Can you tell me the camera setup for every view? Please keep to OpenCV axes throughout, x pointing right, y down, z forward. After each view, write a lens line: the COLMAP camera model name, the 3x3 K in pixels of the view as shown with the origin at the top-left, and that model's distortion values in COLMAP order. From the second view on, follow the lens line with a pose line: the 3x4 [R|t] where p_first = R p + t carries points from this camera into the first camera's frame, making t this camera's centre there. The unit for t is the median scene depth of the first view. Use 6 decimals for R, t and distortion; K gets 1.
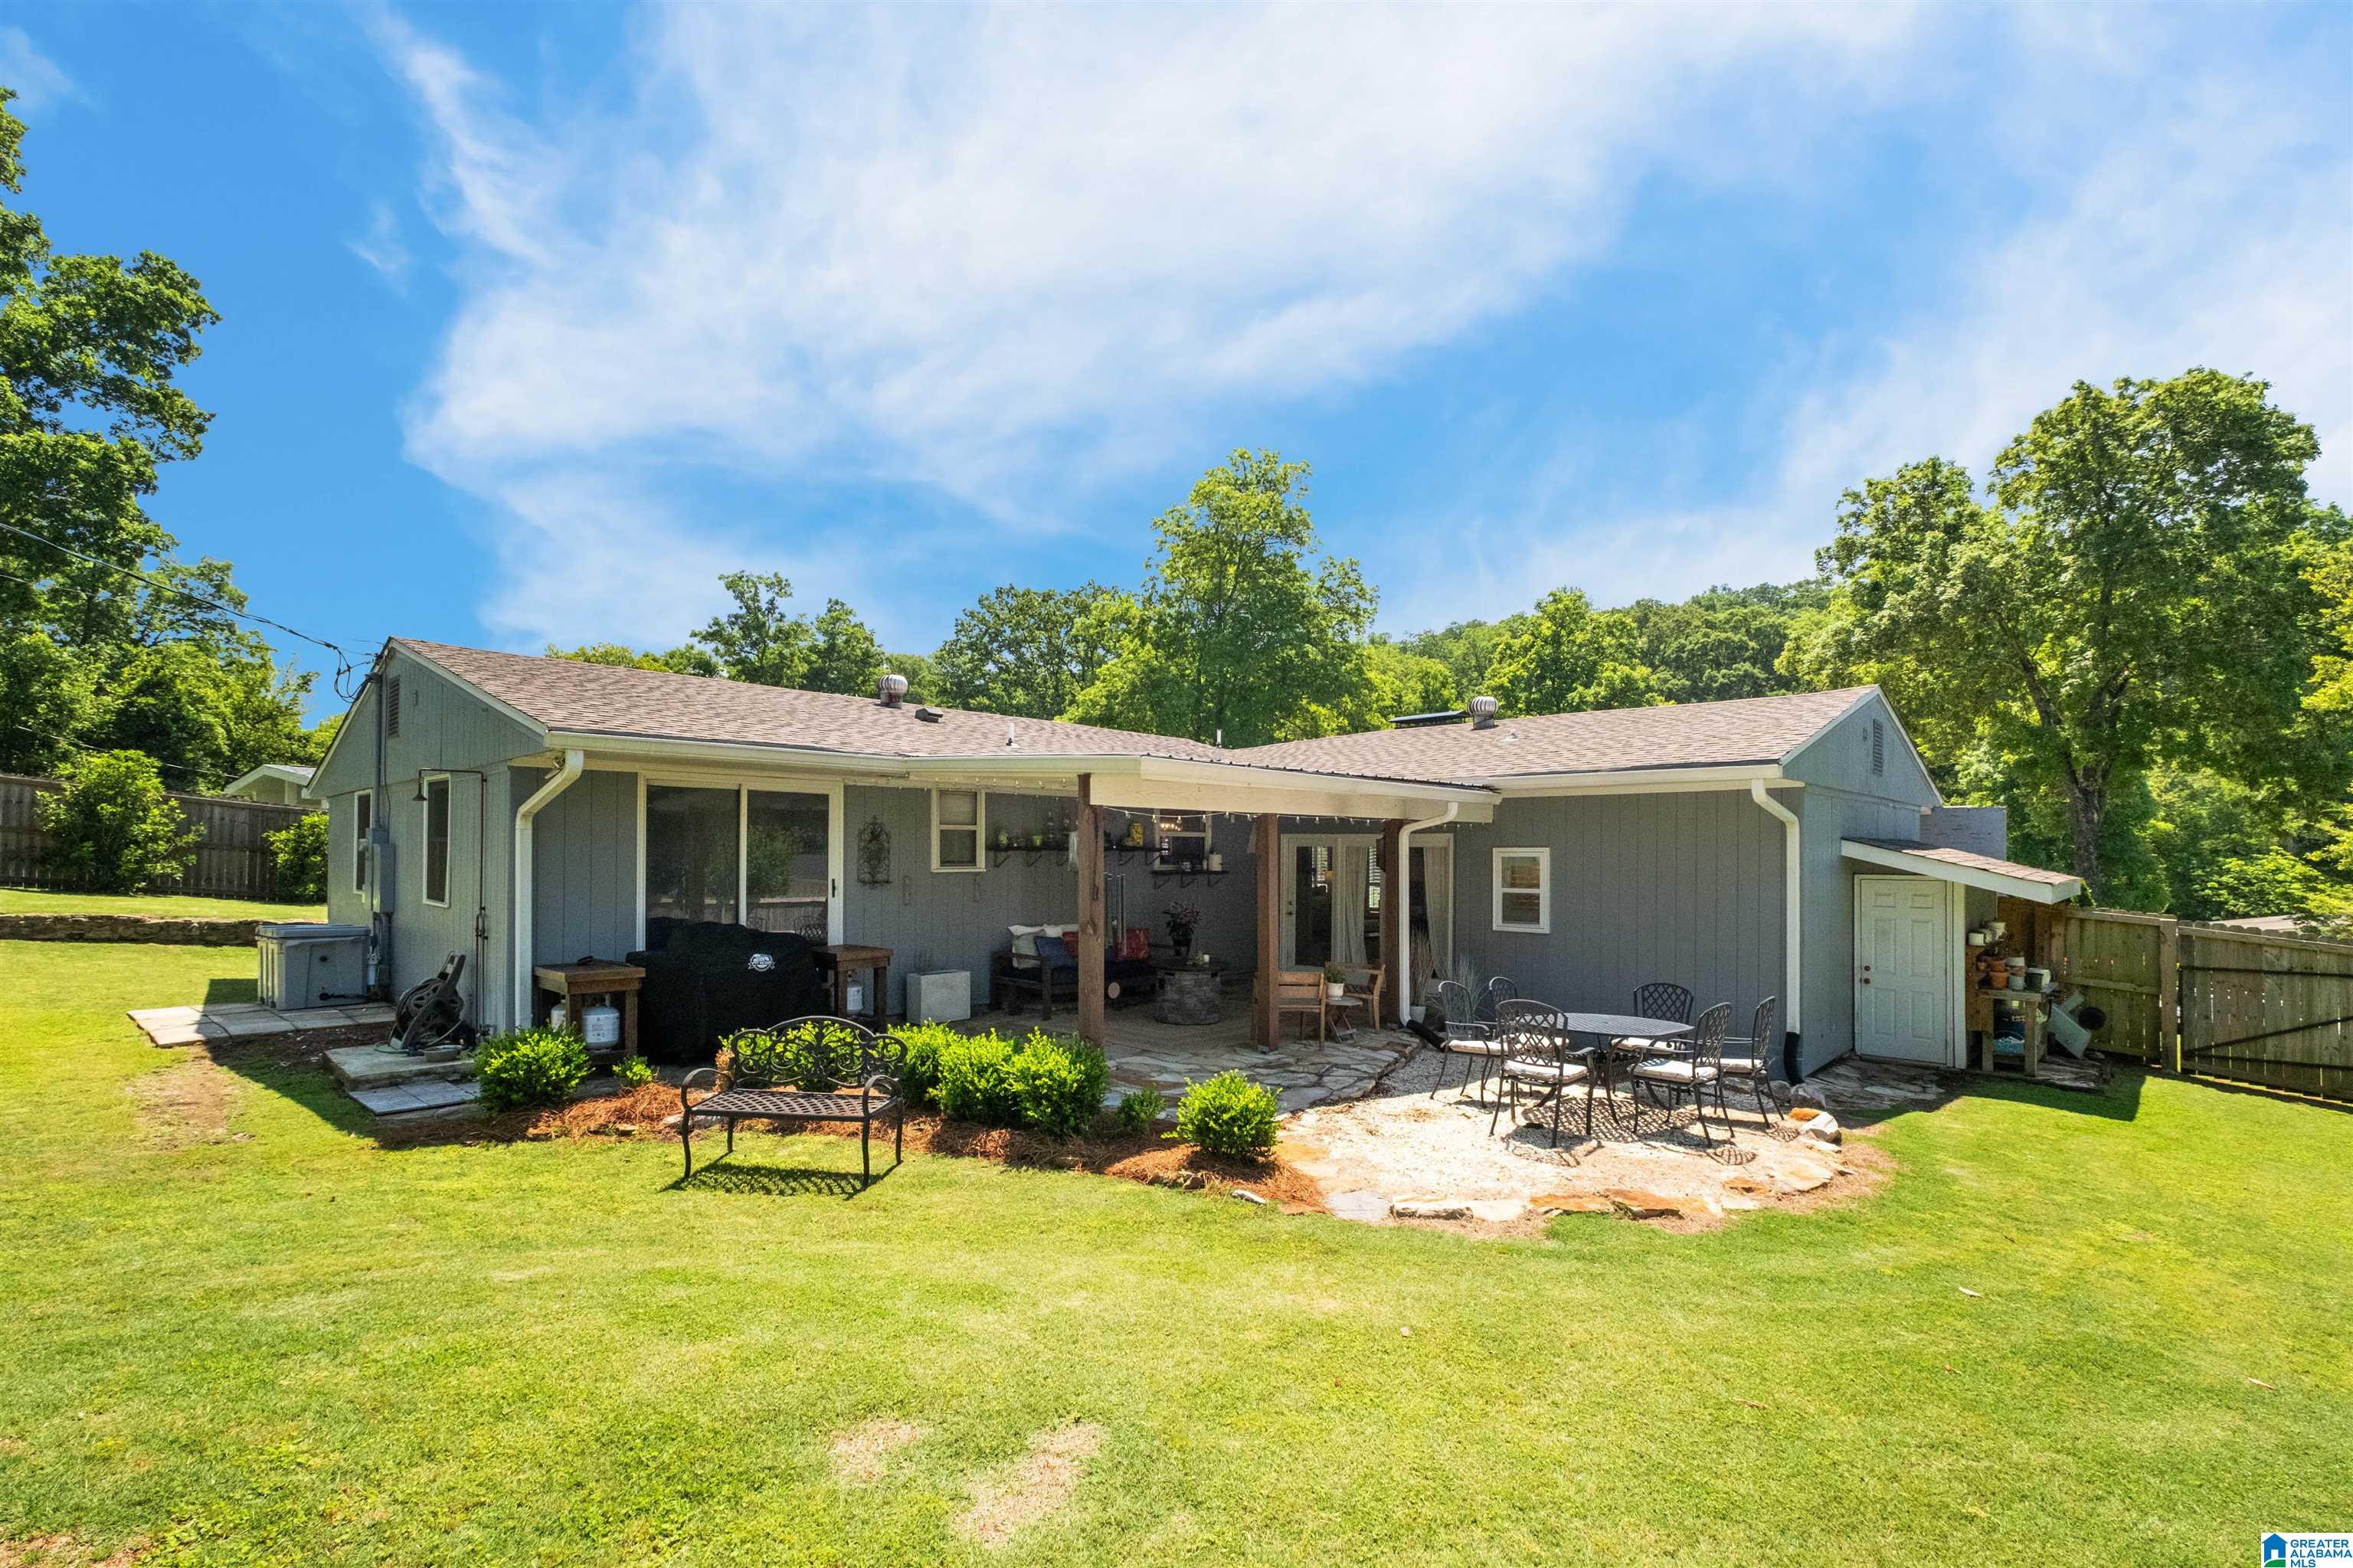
lens RADIAL K [[1036.3, 0, 1208.0], [0, 1036.3, 830.9], [0, 0, 1]] dist [-0.004291, -0.001113]
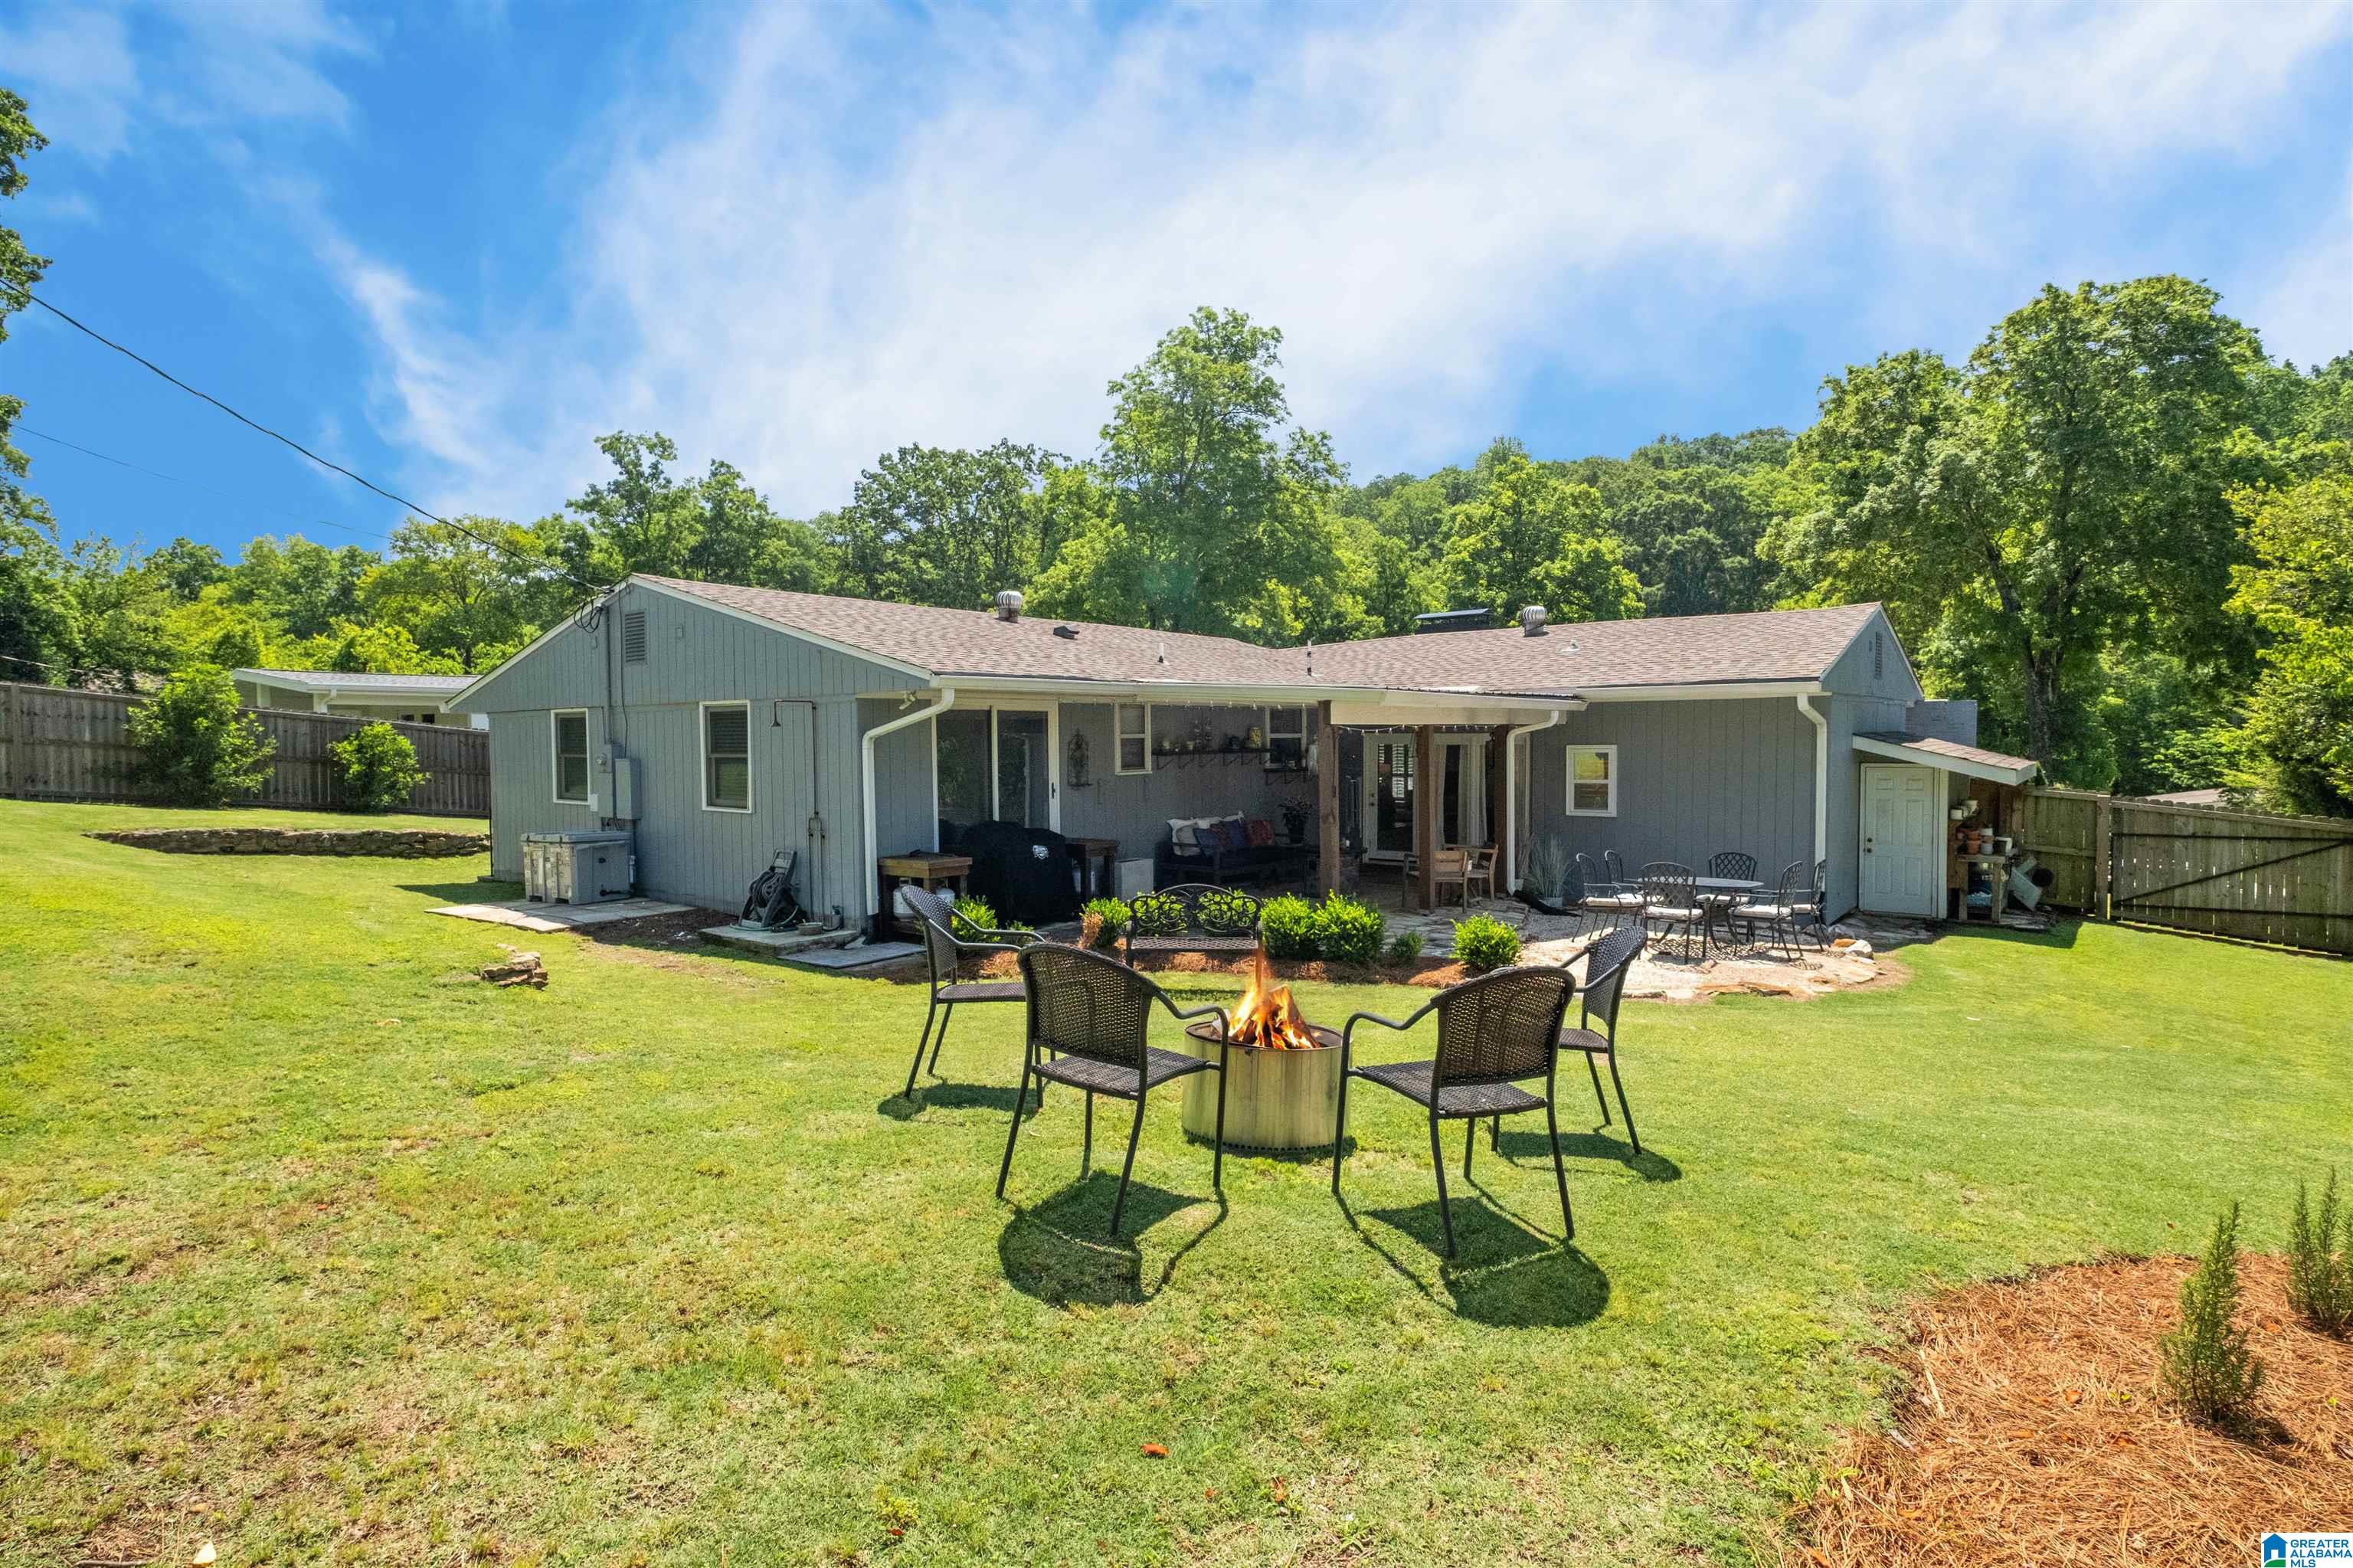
lens RADIAL K [[1203.7, 0, 1172.0], [0, 1203.7, 783.9], [0, 0, 1]] dist [-0.004336, 0.002855]
pose [[0.996617, -0.017942, 0.080198, -0.160932], [0.012983, 0.997996, 0.061934, -0.017365], [-0.081148, -0.060684, 0.994853, -0.184849]]
